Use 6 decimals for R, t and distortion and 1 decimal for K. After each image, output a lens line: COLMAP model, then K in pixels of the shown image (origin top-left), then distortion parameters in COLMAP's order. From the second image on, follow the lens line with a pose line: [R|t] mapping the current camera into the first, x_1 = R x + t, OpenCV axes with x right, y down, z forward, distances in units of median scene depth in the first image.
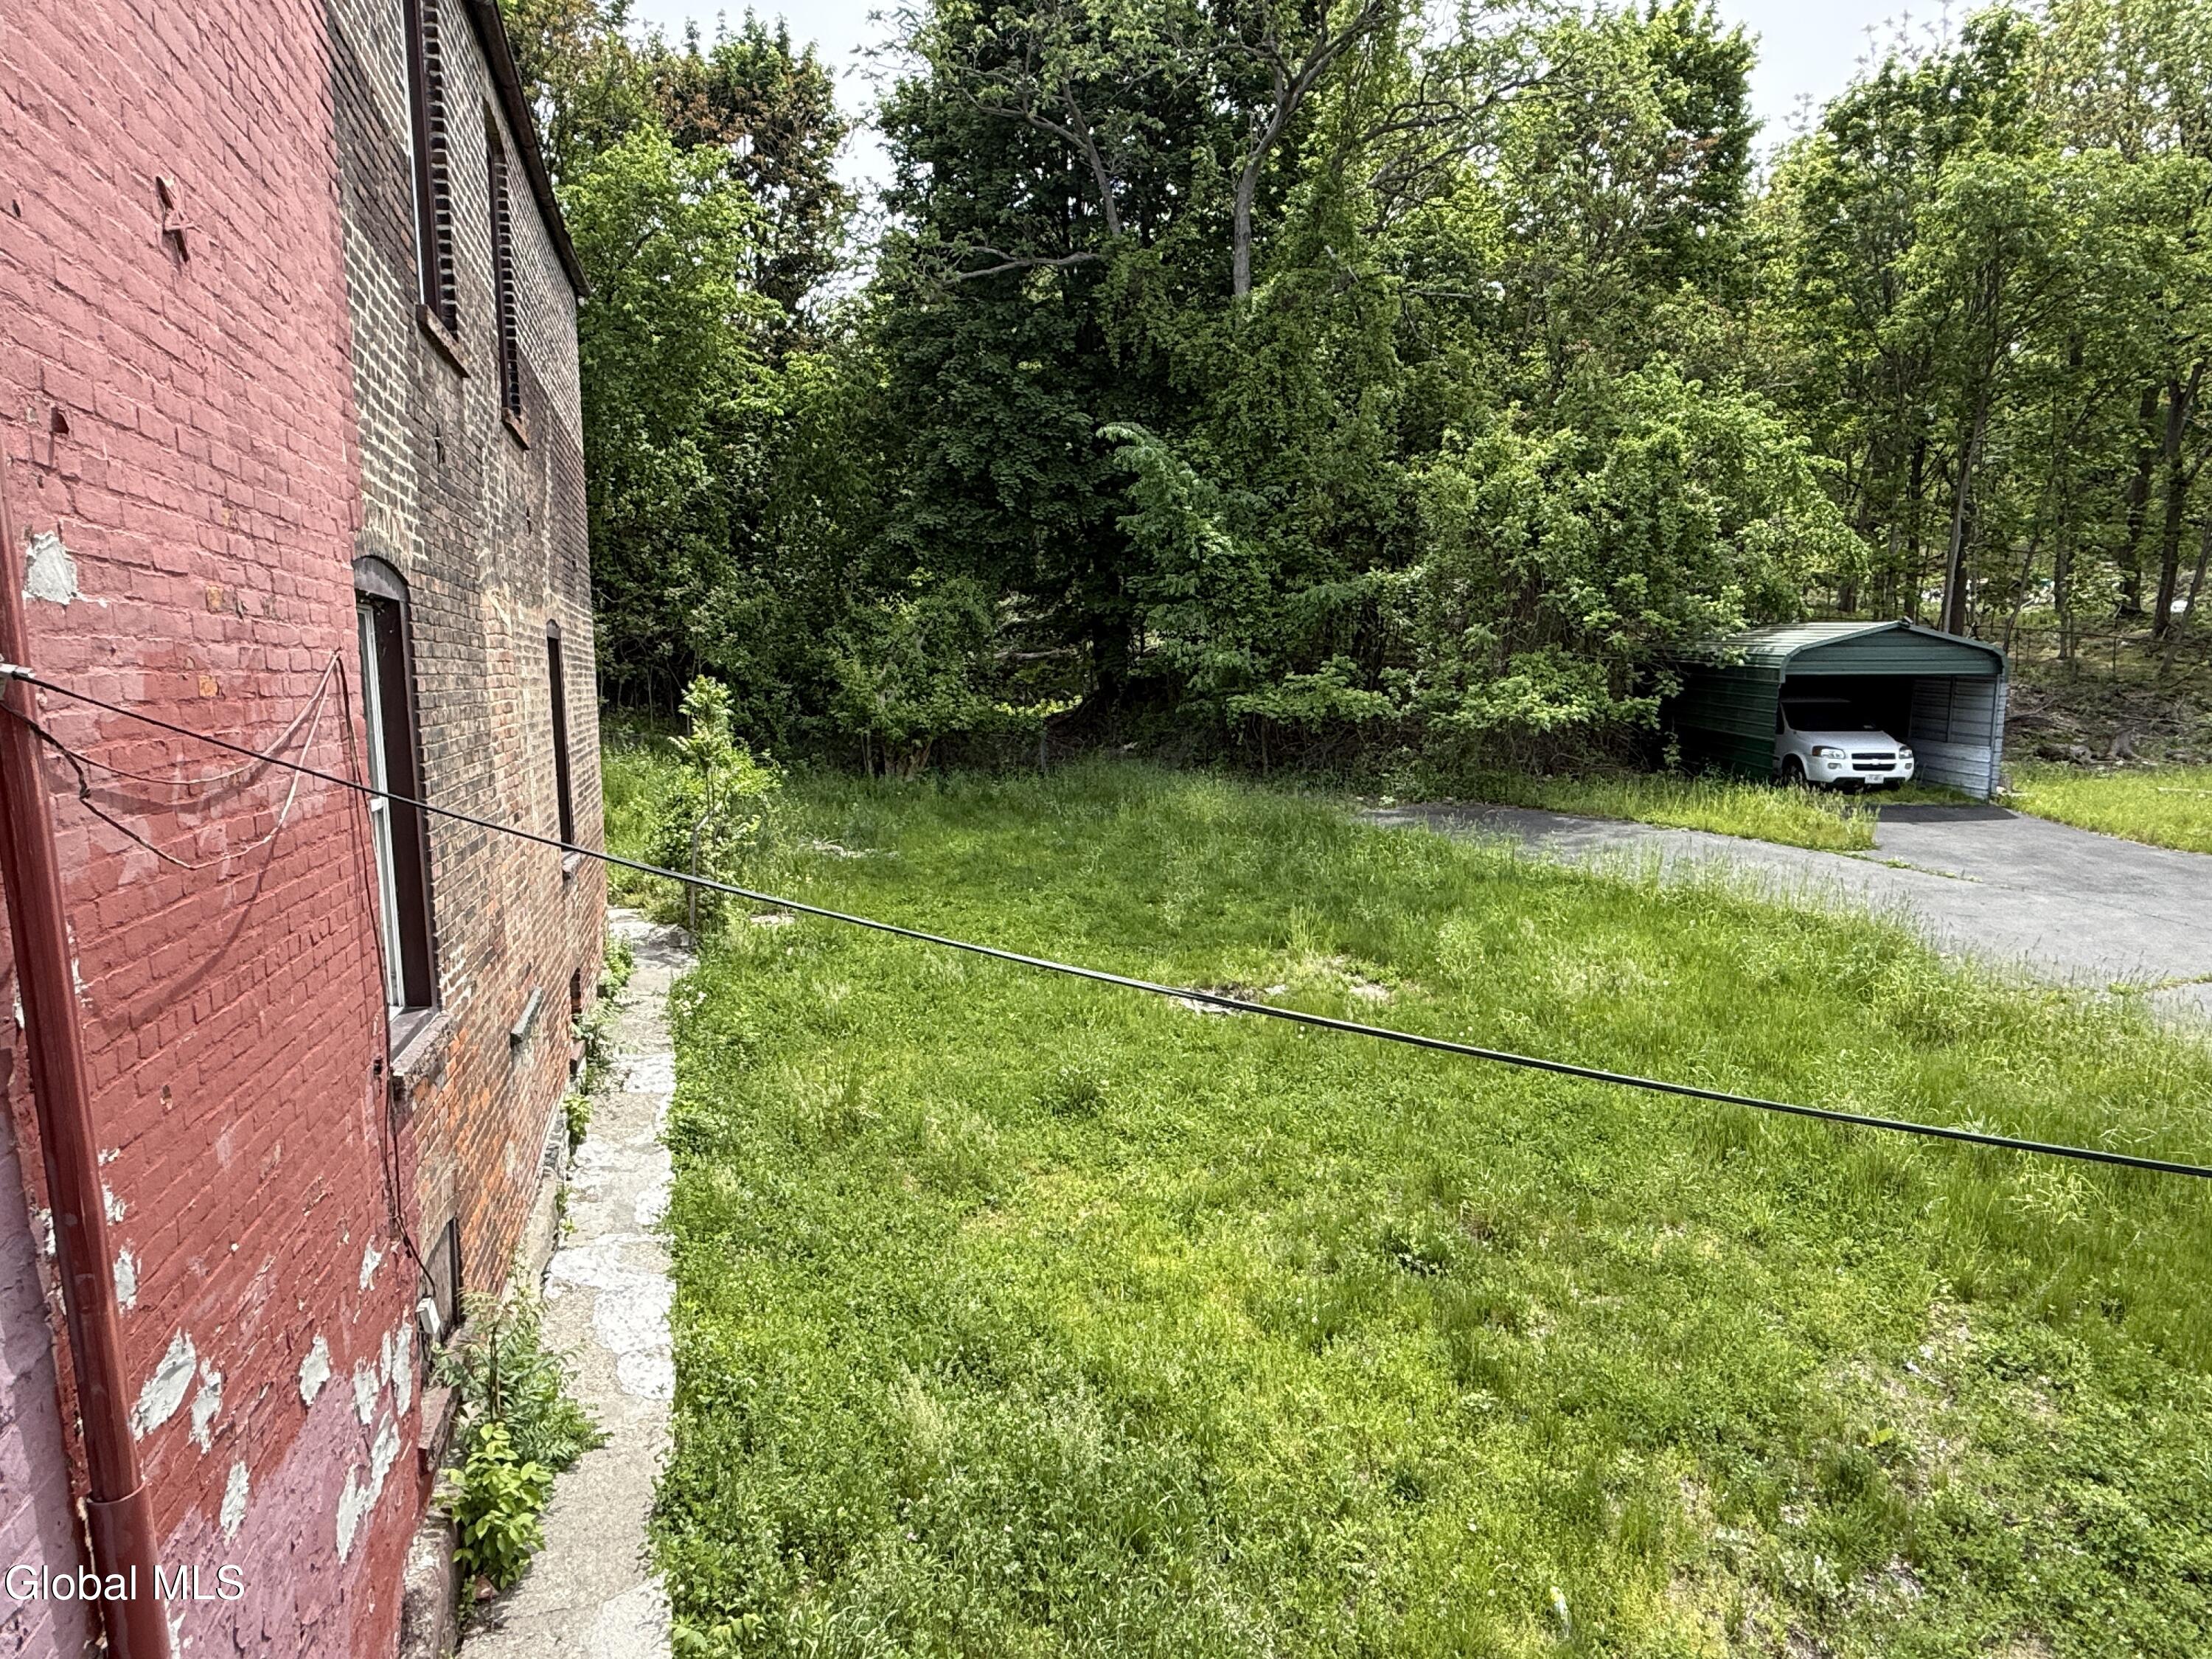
lens RADIAL K [[1371.0, 0, 1104.6], [0, 1371.0, 823.1], [0, 0, 1]] dist [0.011120, -0.002180]
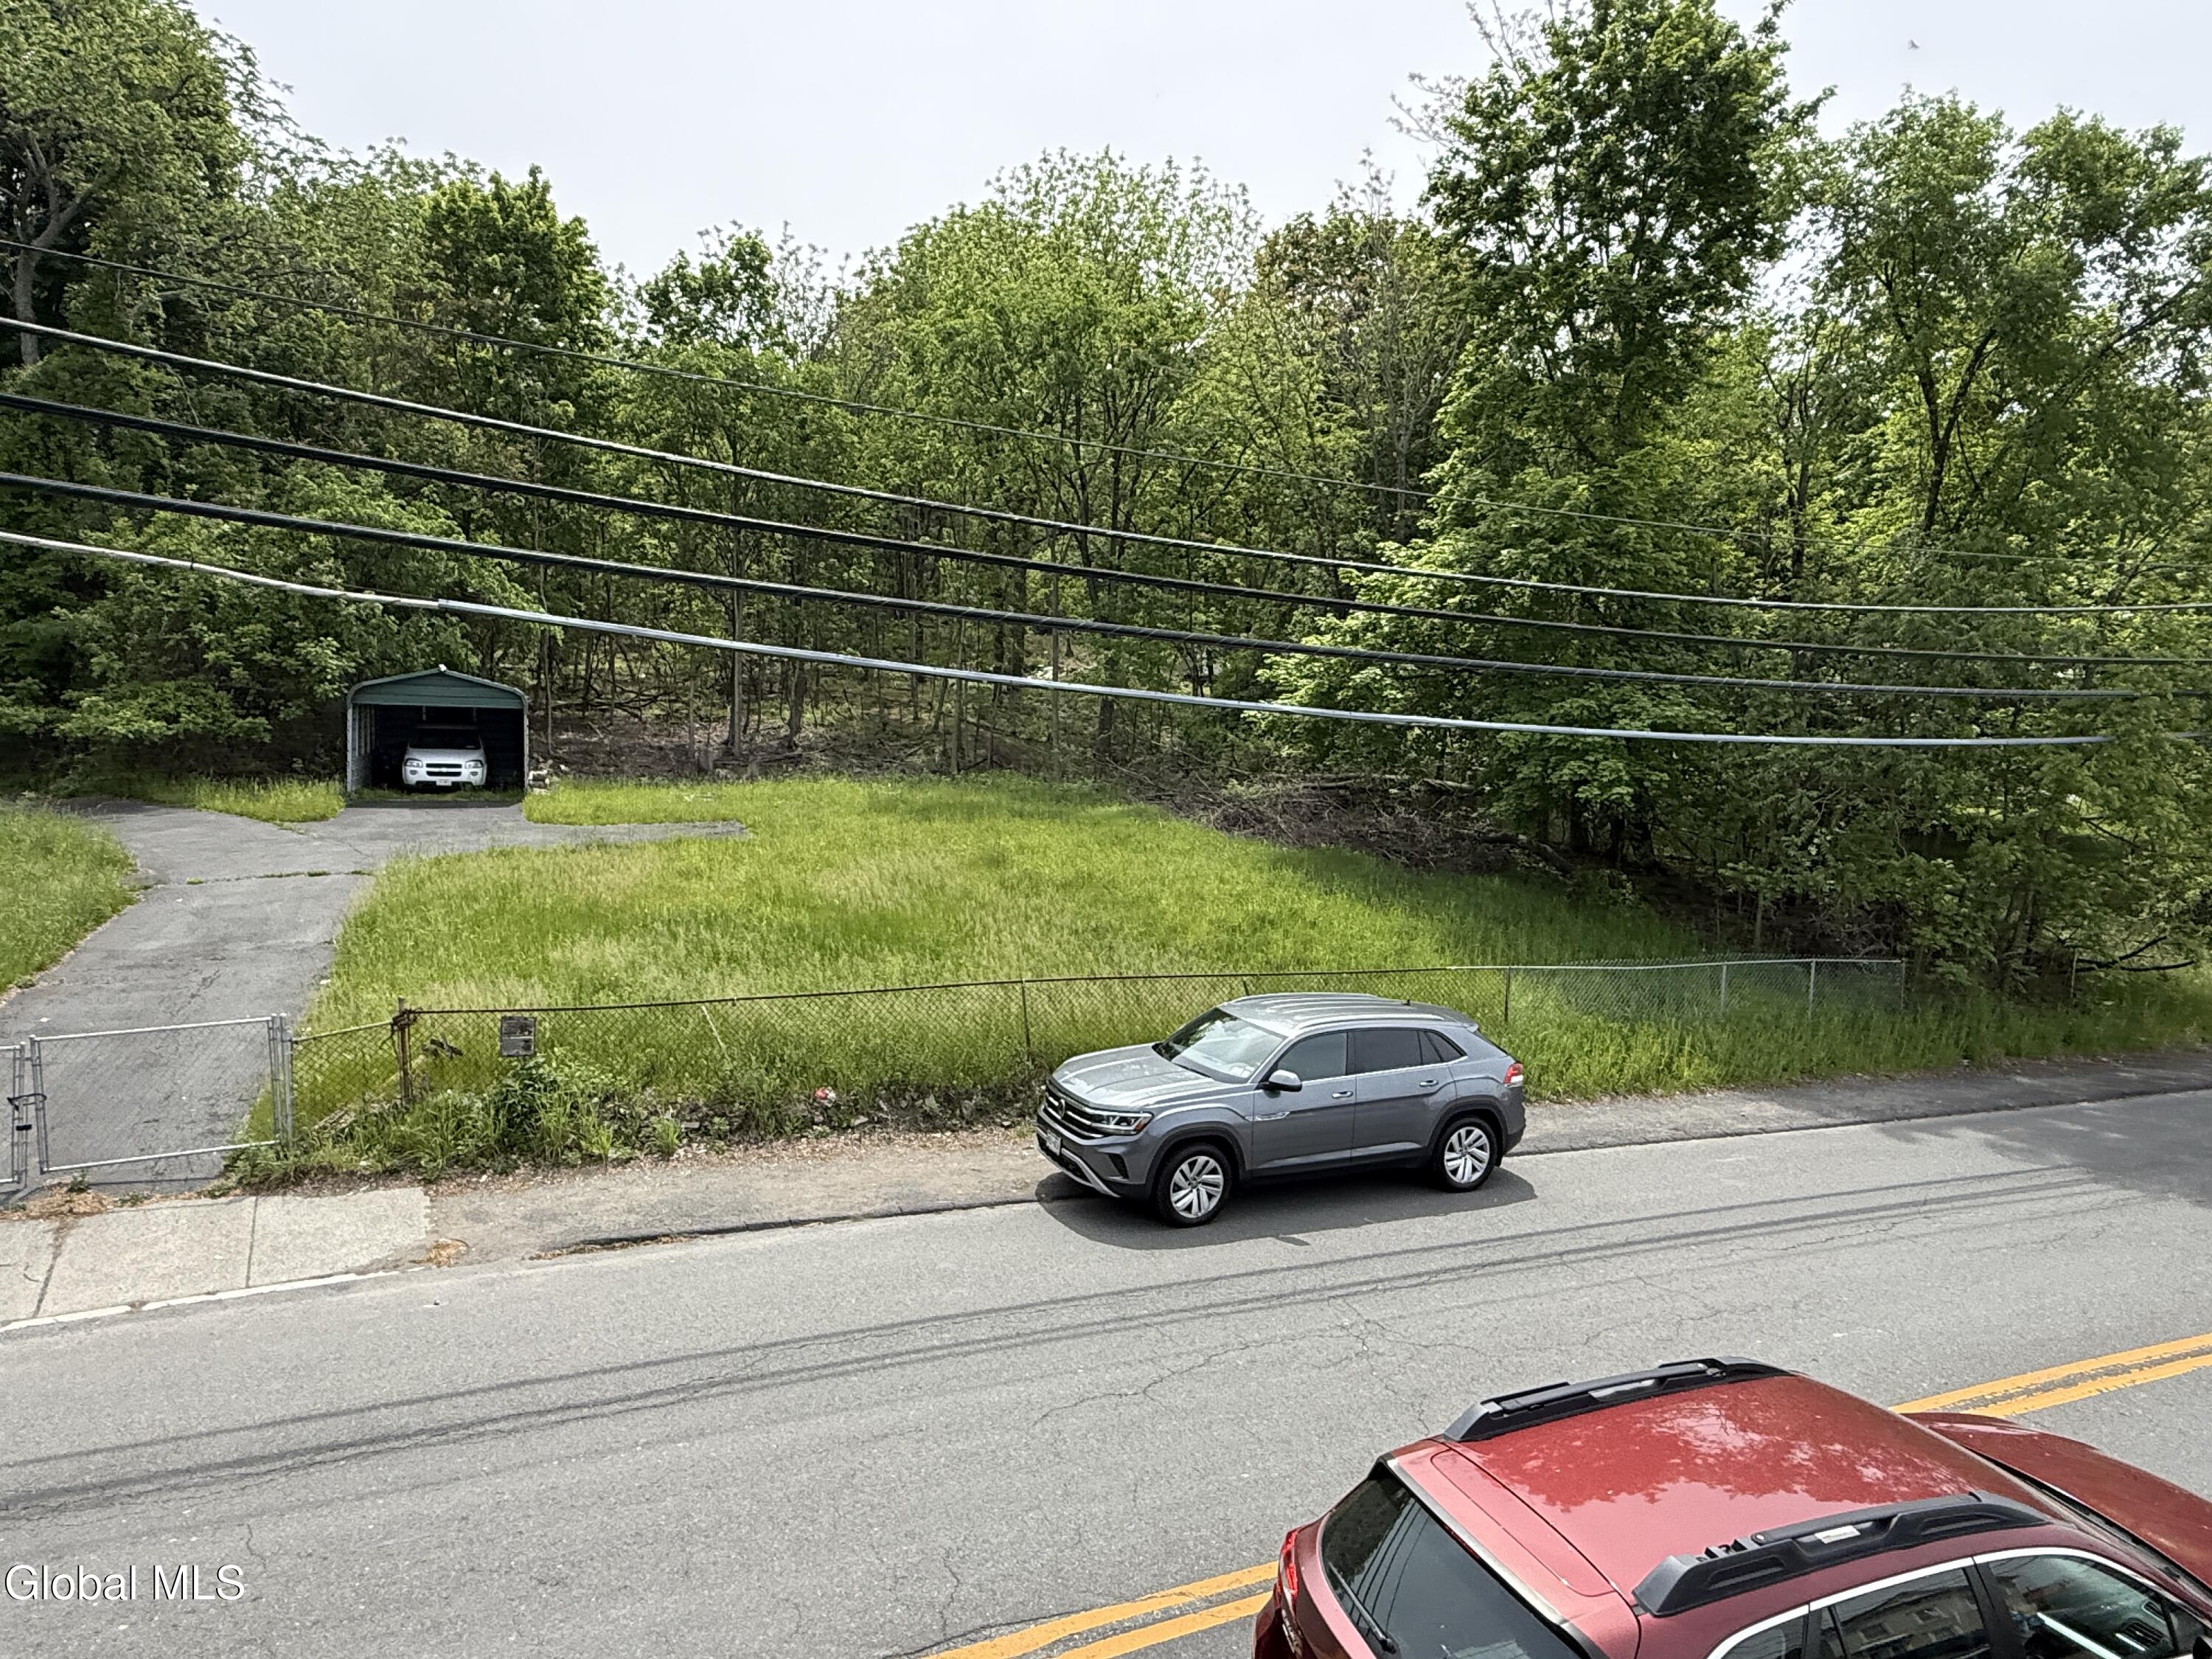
lens RADIAL K [[1371.1, 0, 1095.9], [0, 1371.1, 827.4], [0, 0, 1]] dist [0.008161, -0.000461]
pose [[0.920633, -0.002561, 0.390422, 0.613937], [0.017650, 0.999229, -0.035067, 0.071494], [-0.390031, 0.039175, 0.919968, -0.511817]]
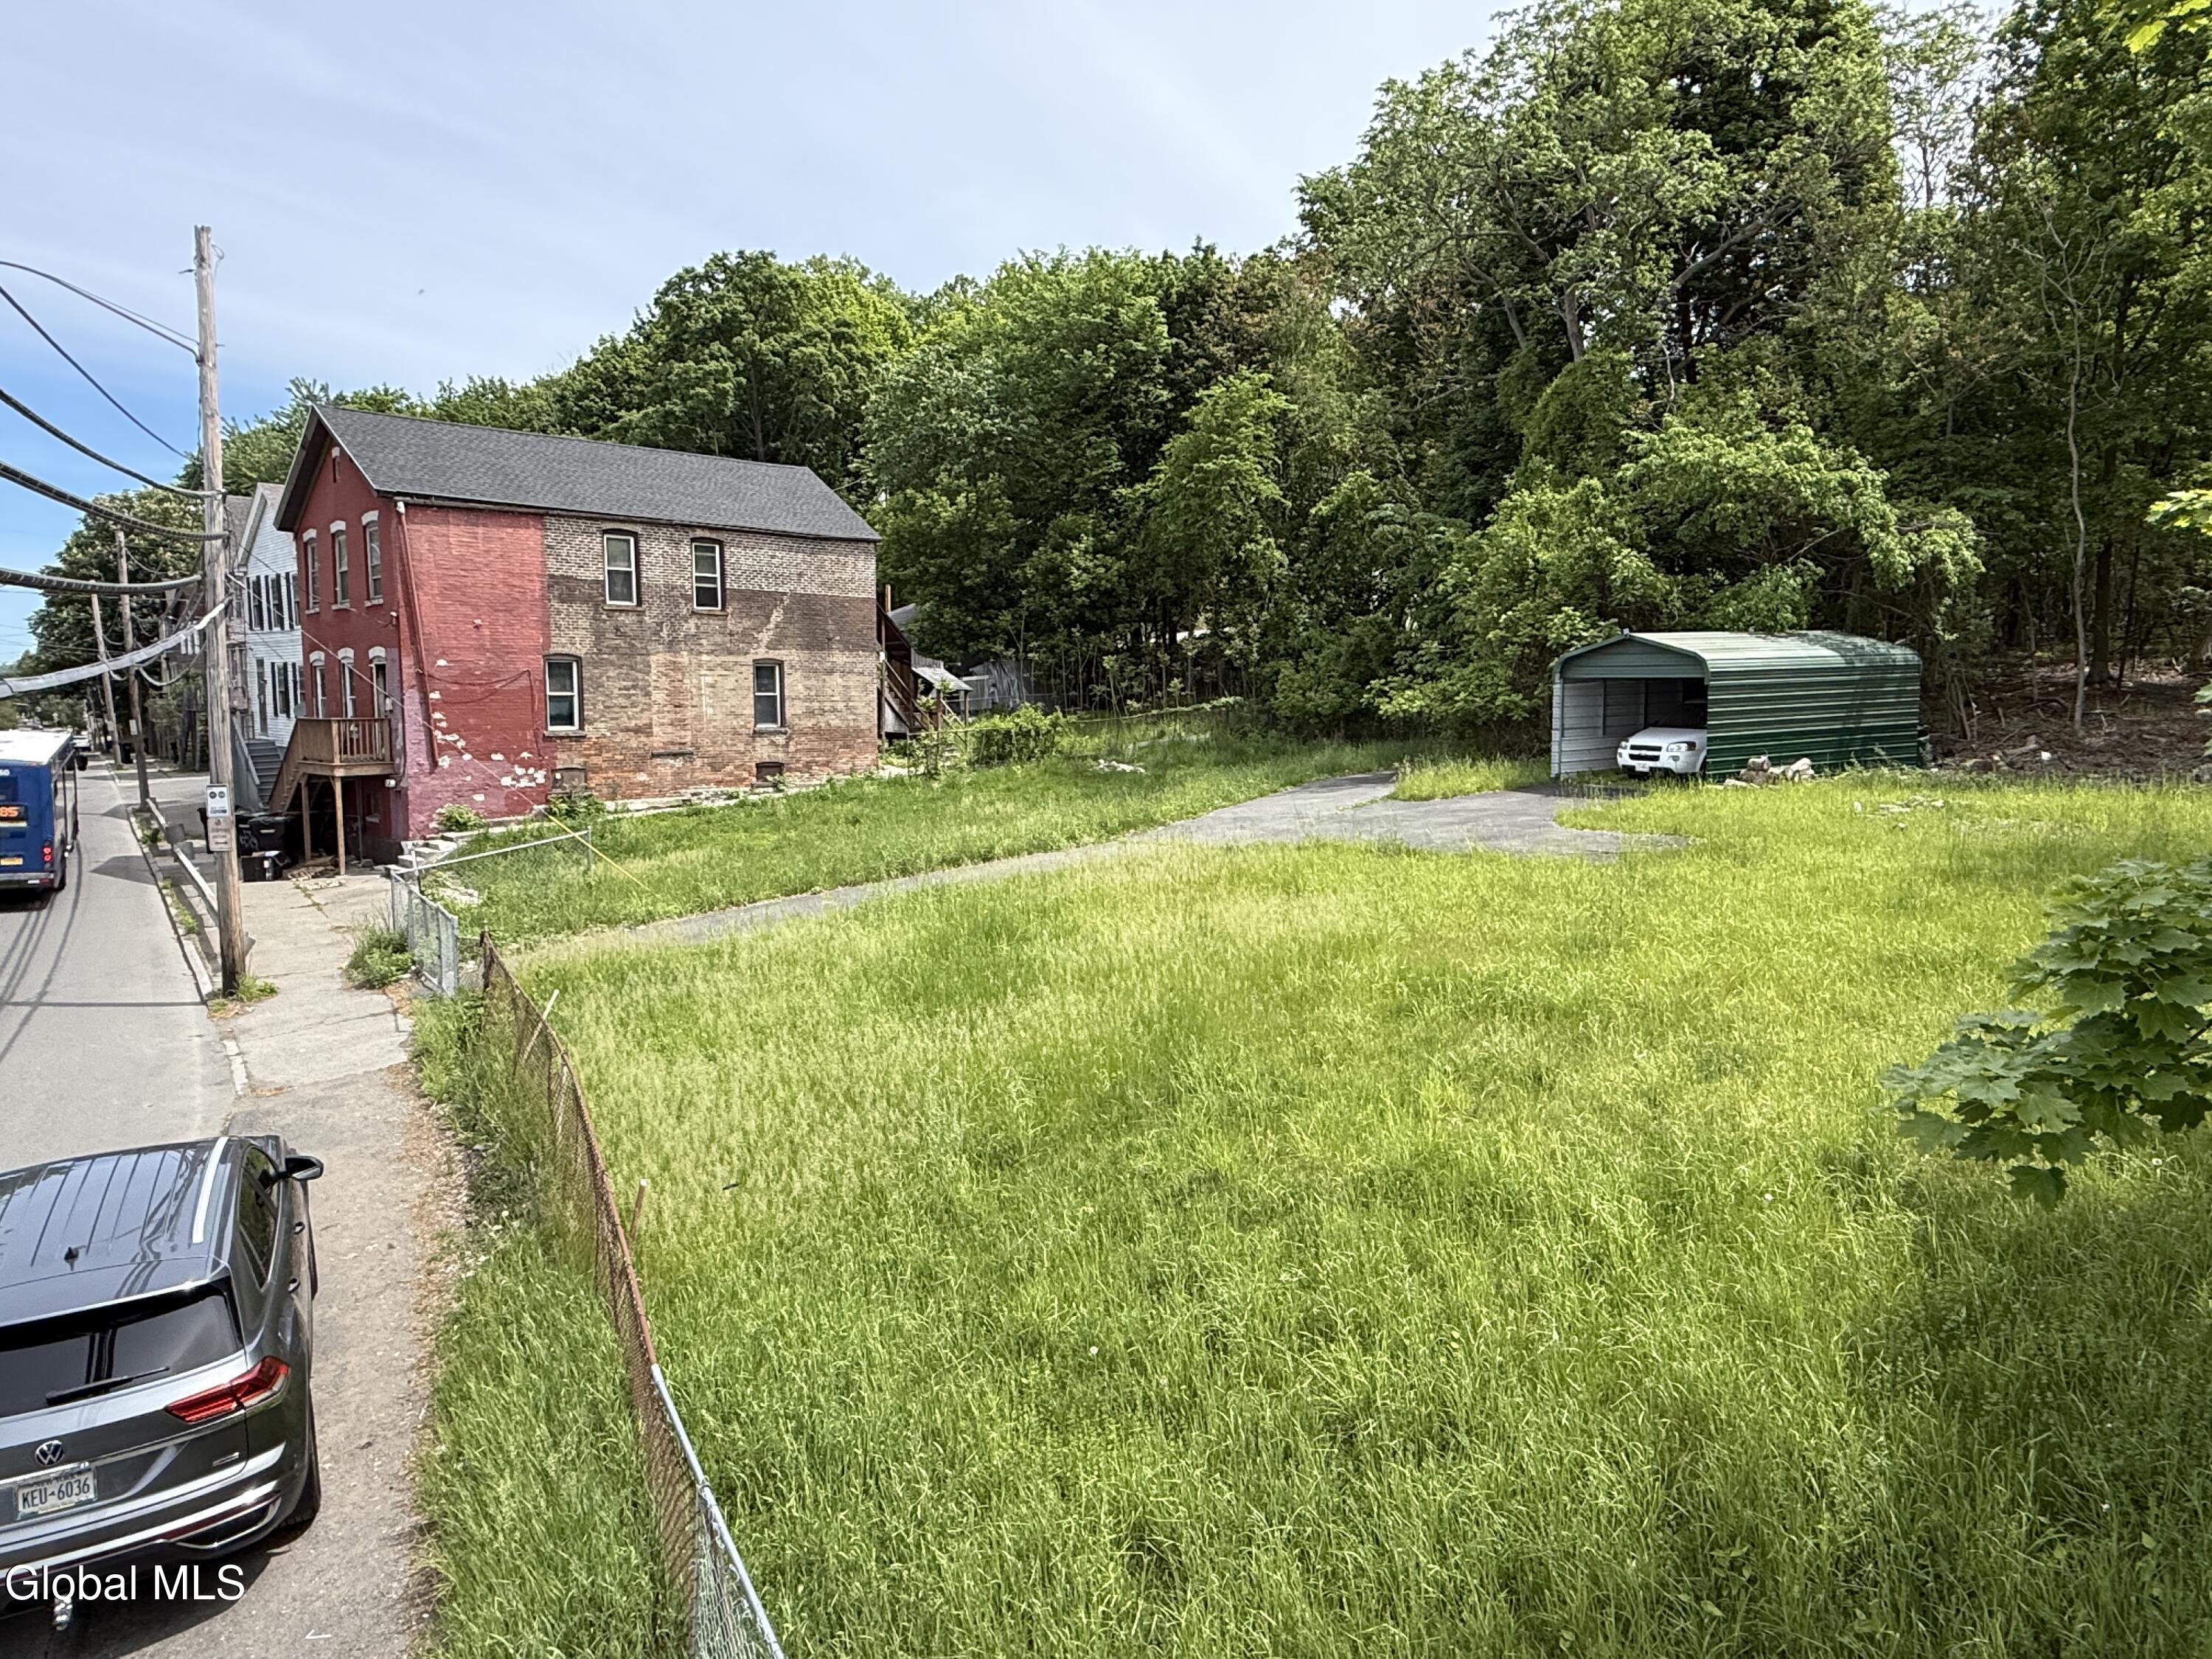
lens RADIAL K [[1371.1, 0, 1104.0], [0, 1371.1, 830.0], [0, 0, 1]] dist [0.008161, -0.000461]
pose [[0.483286, 0.092411, -0.870572, 1.340063], [-0.092467, 0.994239, 0.054207, -0.000116], [0.870566, 0.054301, 0.489047, 0.029577]]
